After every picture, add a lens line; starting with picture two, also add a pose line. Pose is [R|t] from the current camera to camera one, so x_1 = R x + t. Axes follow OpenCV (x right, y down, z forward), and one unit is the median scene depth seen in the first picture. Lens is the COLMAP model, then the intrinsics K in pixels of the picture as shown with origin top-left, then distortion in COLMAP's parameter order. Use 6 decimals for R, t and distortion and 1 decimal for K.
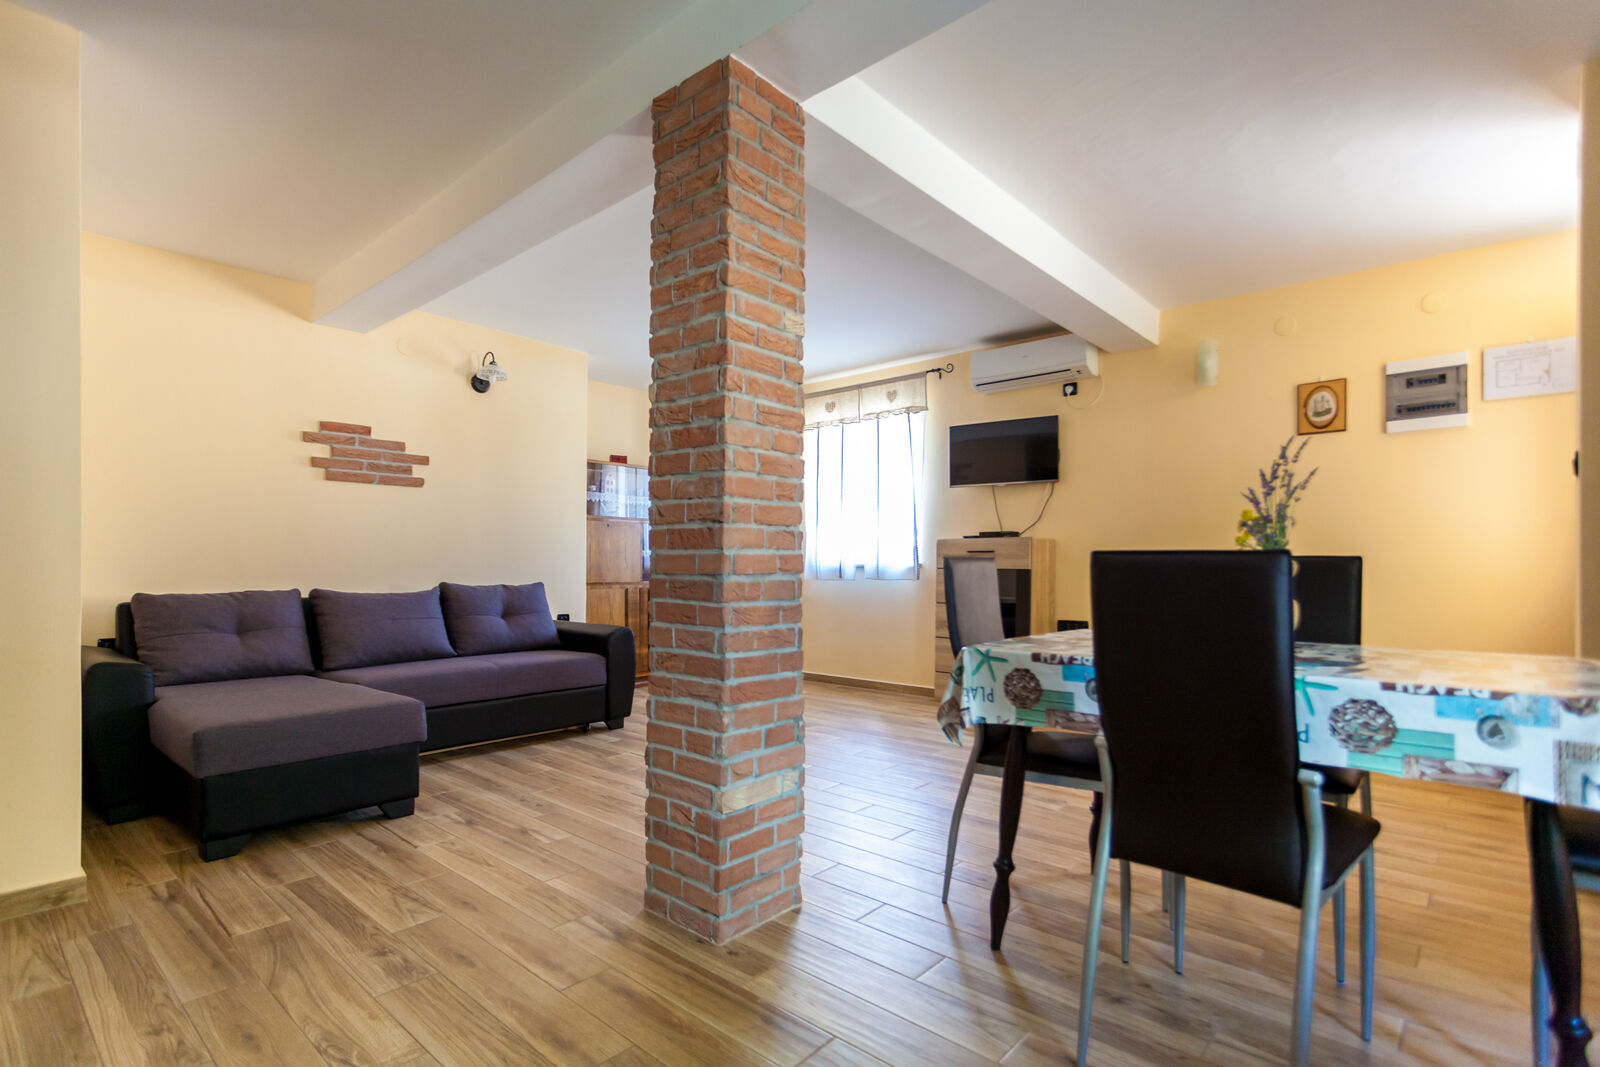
lens RADIAL K [[769.9, 0, 814.8], [0, 769.9, 572.2], [0, 0, 1]] dist [0.009201, 0.002667]
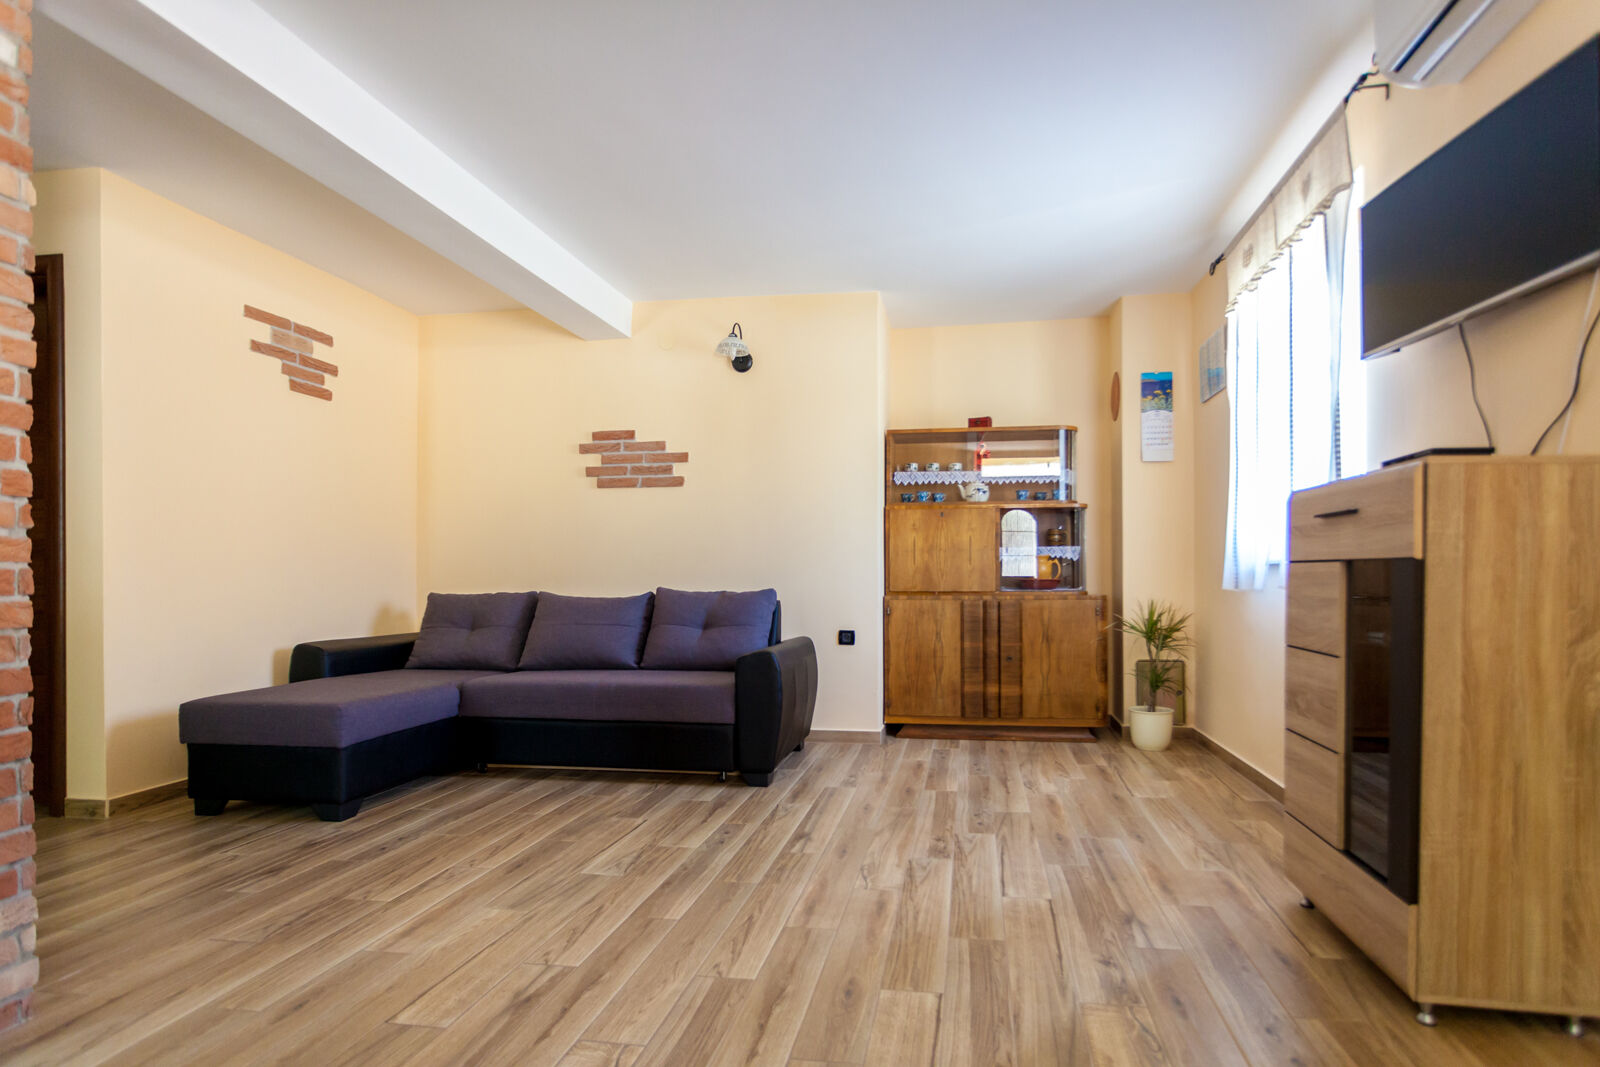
lens RADIAL K [[833.0, 0, 853.2], [0, 833.0, 573.9], [0, 0, 1]] dist [0.000739, 0.003842]
pose [[0.527155, -0.009161, -0.849720, 0.485679], [-0.003520, 0.999910, -0.012964, 0.009715], [0.849762, 0.009825, 0.527075, 0.677647]]
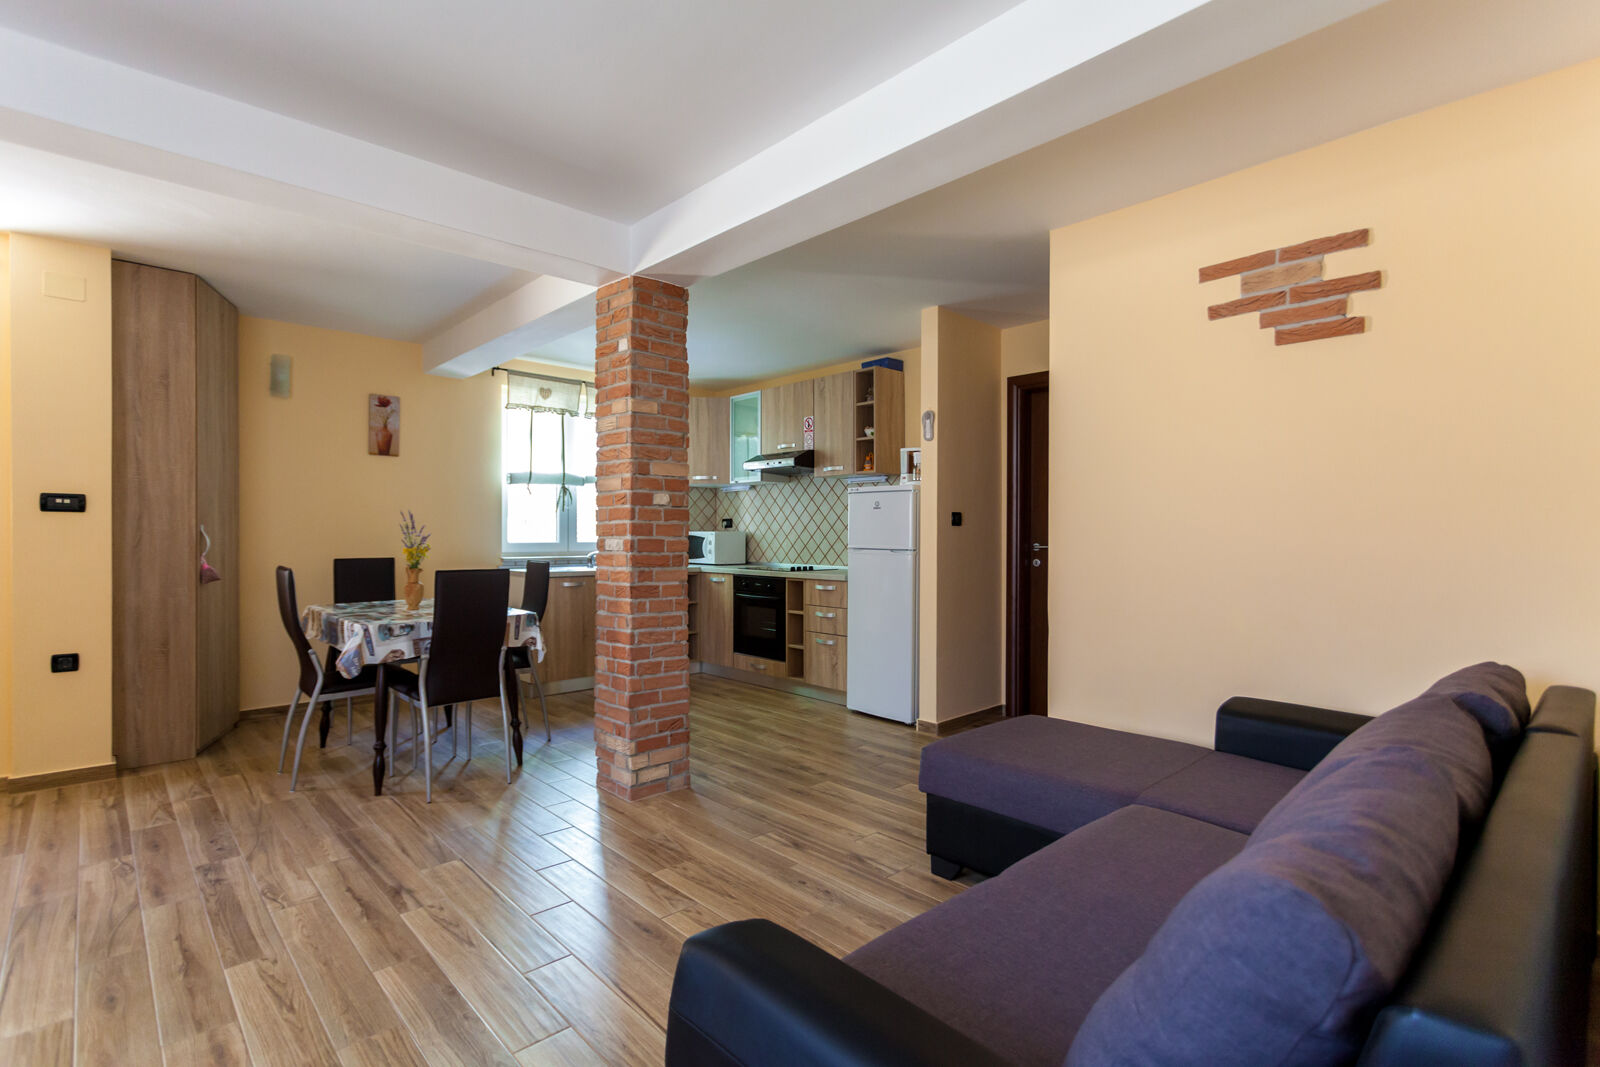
lens RADIAL K [[769.9, 0, 792.8], [0, 769.9, 535.5], [0, 0, 1]] dist [0.009201, 0.002667]
pose [[-0.992093, -0.007612, 0.125275, -0.319709], [-0.005801, 0.999873, 0.014814, -0.059122], [-0.125372, 0.013970, -0.992011, 1.293285]]
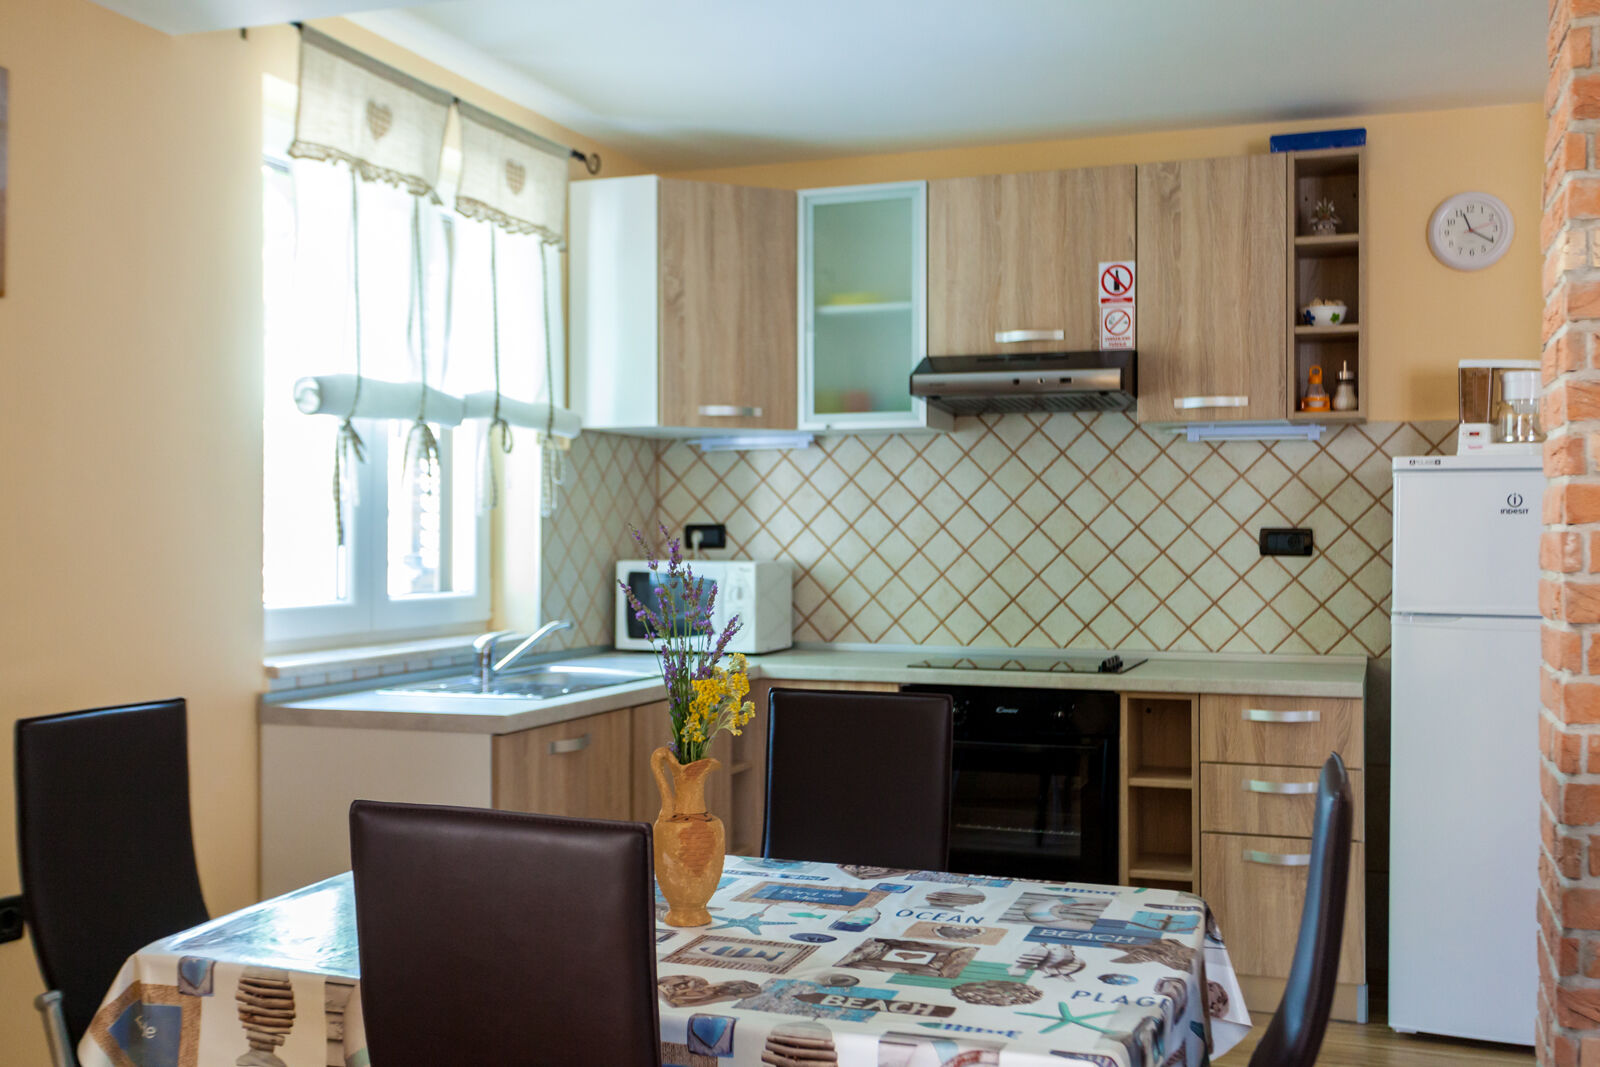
lens RADIAL K [[1632.5, 0, 806.7], [0, 1632.5, 545.4], [0, 0, 1]] dist [0.009378, 0.000000]
pose [[-0.934277, -0.001944, -0.356544, 0.393164], [-0.008735, 0.999810, 0.017437, -0.075927], [0.356442, 0.019405, -0.934116, 0.900901]]
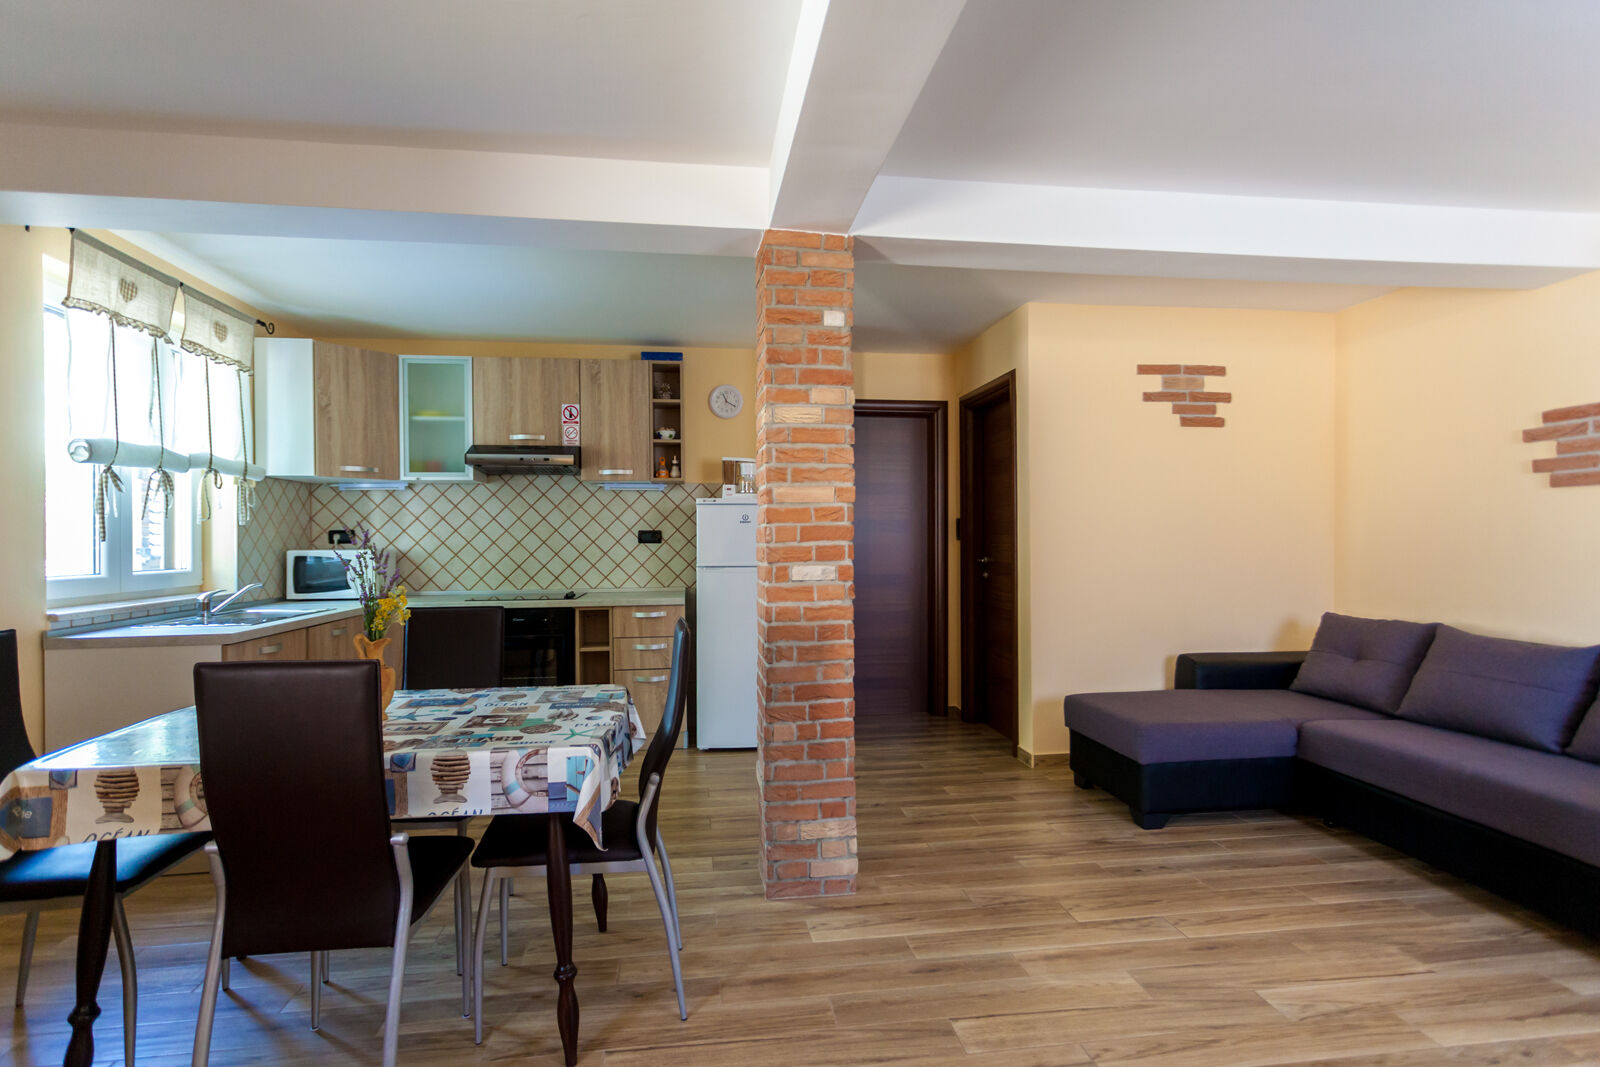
lens RADIAL K [[808.0, 0, 799.7], [0, 808.0, 538.0], [0, 0, 1]] dist [0.018368, -0.001250]
pose [[-0.664973, 0.001850, -0.746865, 0.446991], [-0.004380, 0.999970, 0.006376, -0.068706], [0.746855, 0.007511, -0.664945, 0.950751]]
